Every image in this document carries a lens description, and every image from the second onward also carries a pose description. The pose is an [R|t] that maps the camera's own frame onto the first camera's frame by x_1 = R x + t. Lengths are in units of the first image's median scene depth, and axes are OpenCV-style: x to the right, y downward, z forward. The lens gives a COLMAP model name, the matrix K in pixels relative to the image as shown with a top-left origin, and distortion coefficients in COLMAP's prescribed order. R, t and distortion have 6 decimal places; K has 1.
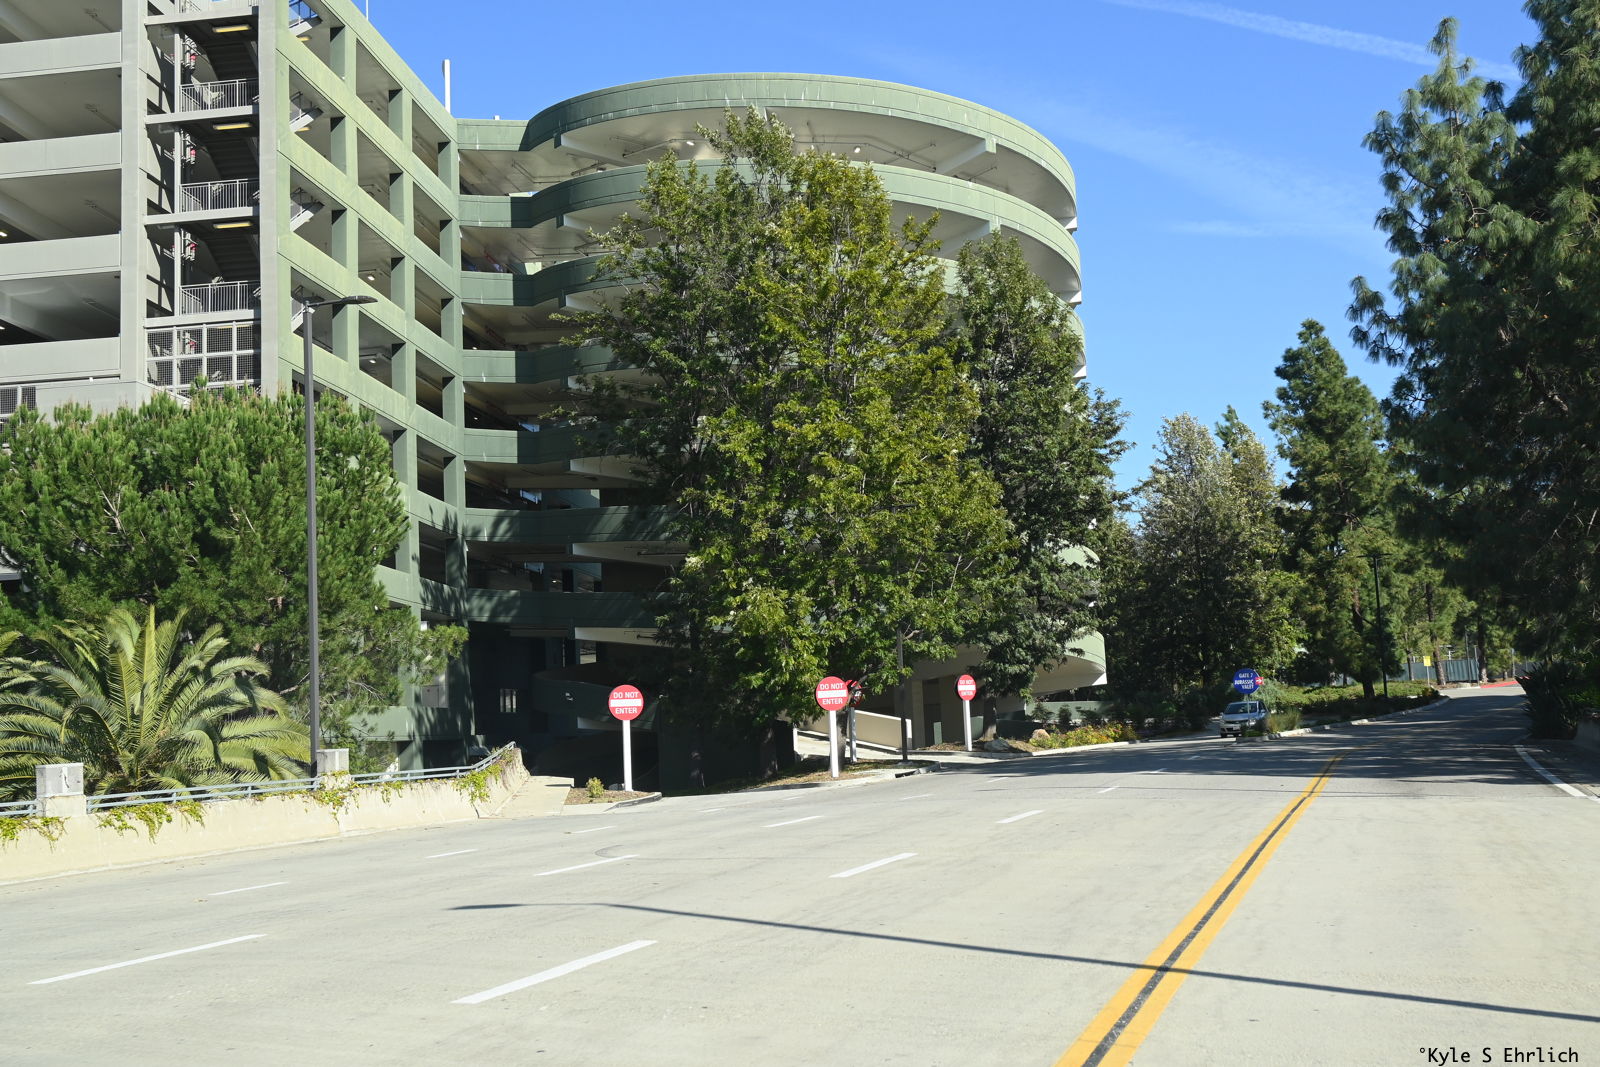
lens RADIAL K [[1730.4, 0, 800.0], [0, 1730.4, 533.5], [0, 0, 1]] dist [-0.017061, 0.016339]
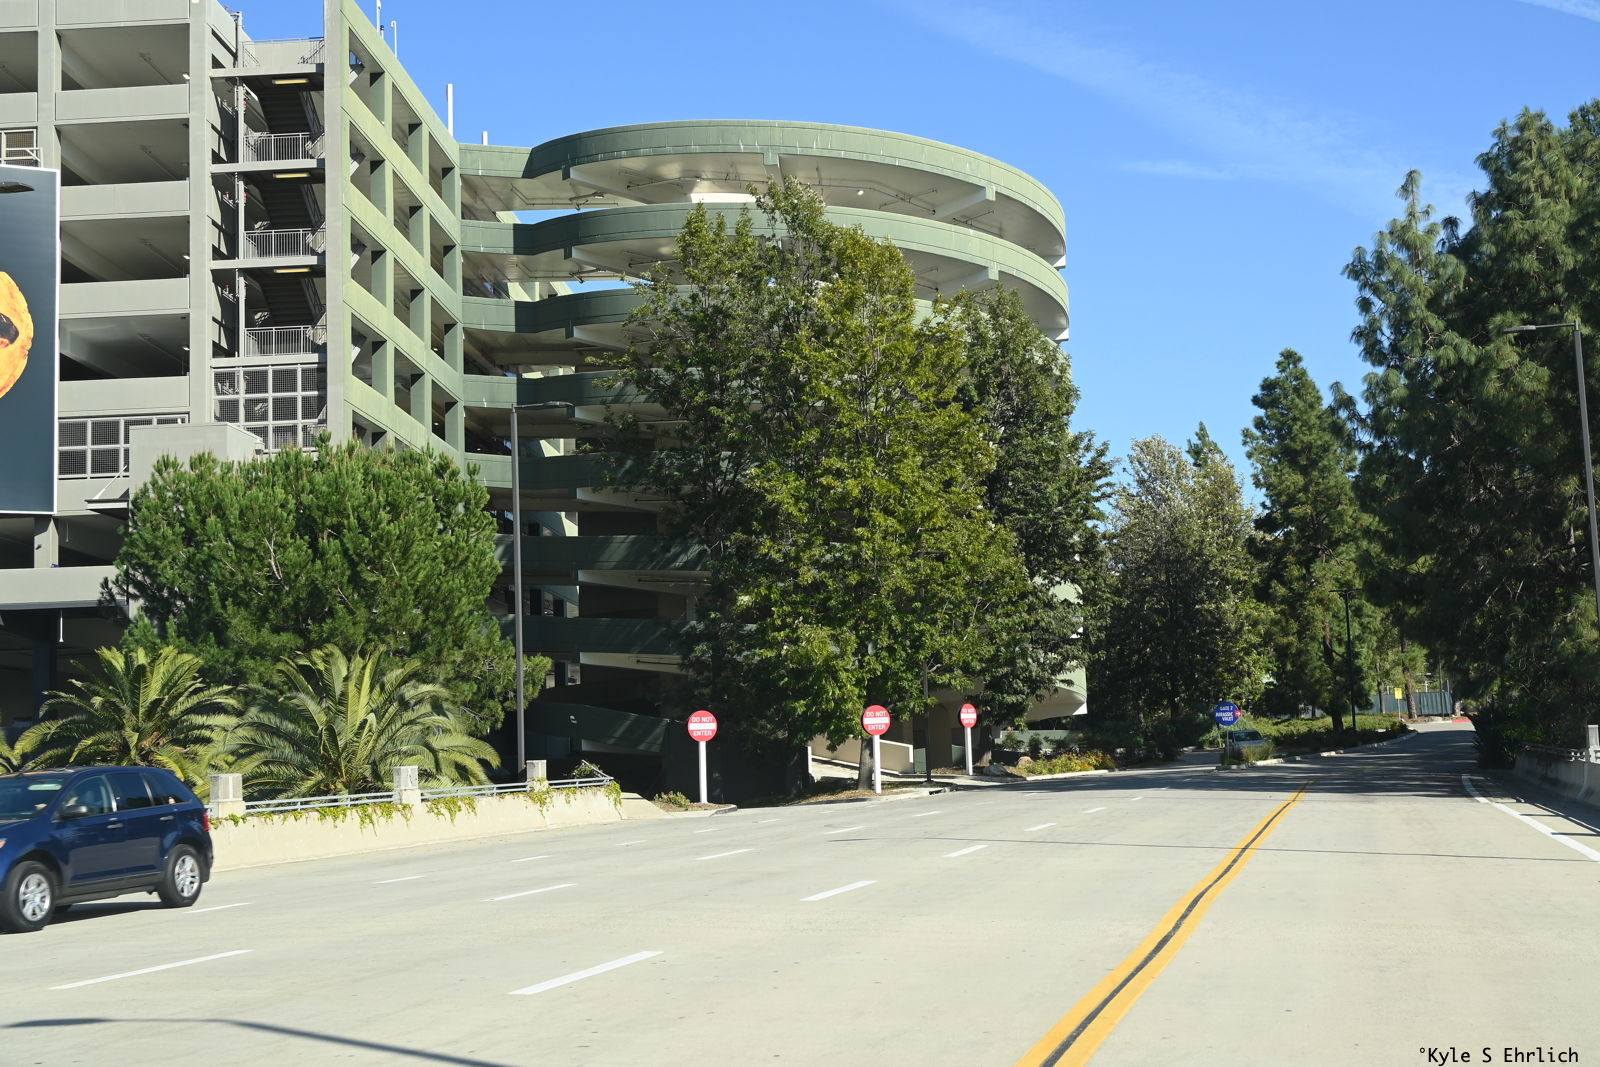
lens RADIAL K [[2084.7, 0, 806.4], [0, 2084.7, 548.1], [0, 0, 1]] dist [0.007701, 0.021427]
pose [[0.997603, 0.017884, 0.066844, -0.089700], [-0.018608, 0.999775, 0.010215, -0.025512], [-0.066646, -0.011434, 0.997711, -0.273404]]
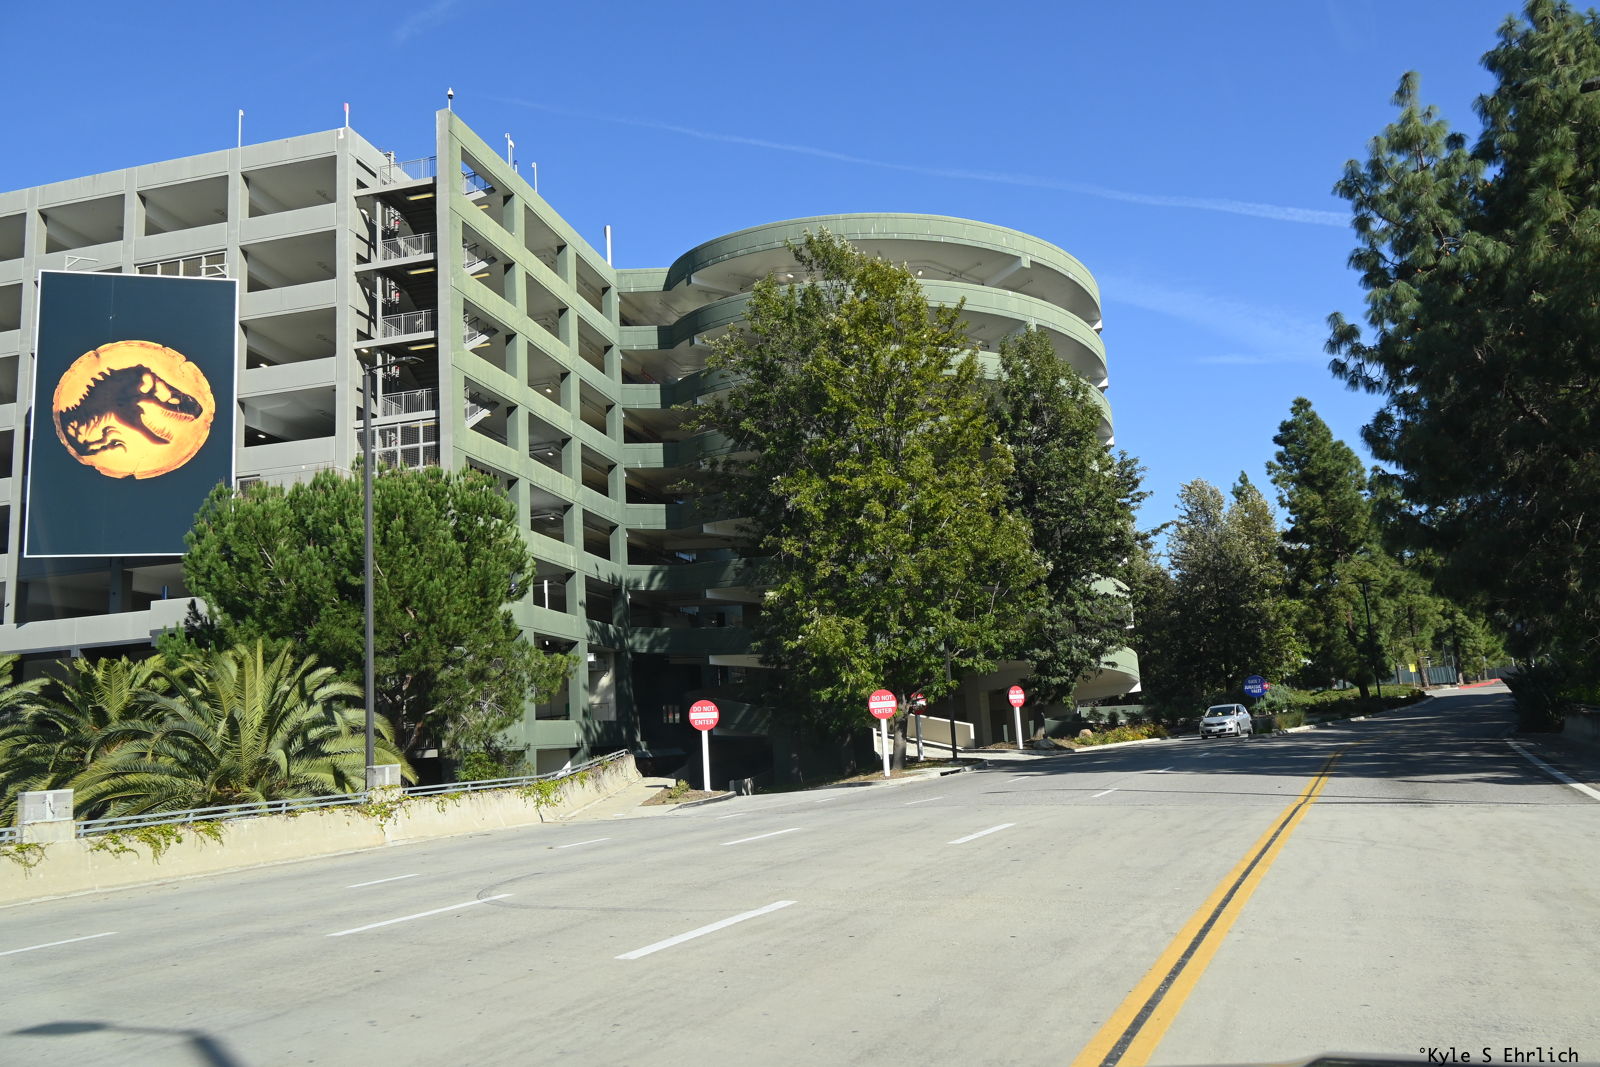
lens RADIAL K [[1216.1, 0, 800.0], [0, 1216.1, 533.5], [0, 0, 1]] dist [0.014322, -0.012071]
pose [[0.993344, -0.034998, -0.109742, 0.042153], [0.029823, 0.998380, -0.048449, 0.011552], [0.111260, 0.044854, 0.992779, 0.127219]]
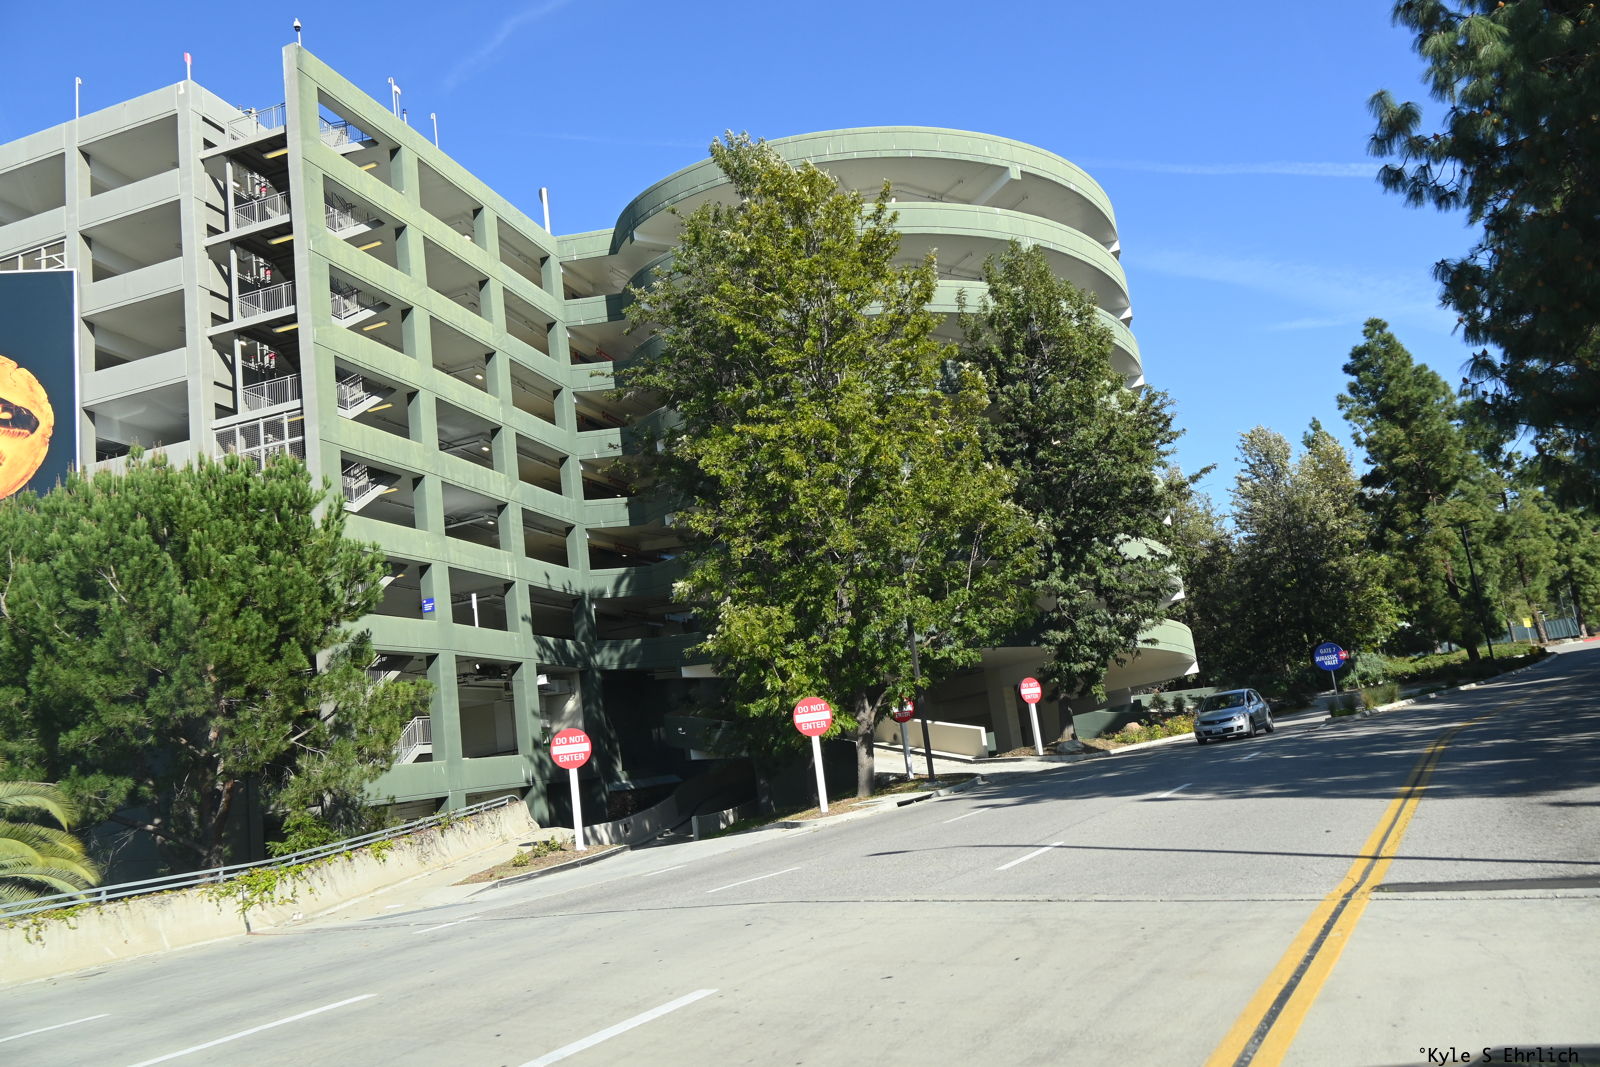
lens RADIAL K [[1216.1, 0, 800.0], [0, 1216.1, 533.5], [0, 0, 1]] dist [0.014322, -0.012071]
pose [[0.978392, -0.114120, -0.172413, 0.095240], [0.105563, 0.992717, -0.058043, 0.026134], [0.177781, 0.038588, 0.983313, 0.286055]]
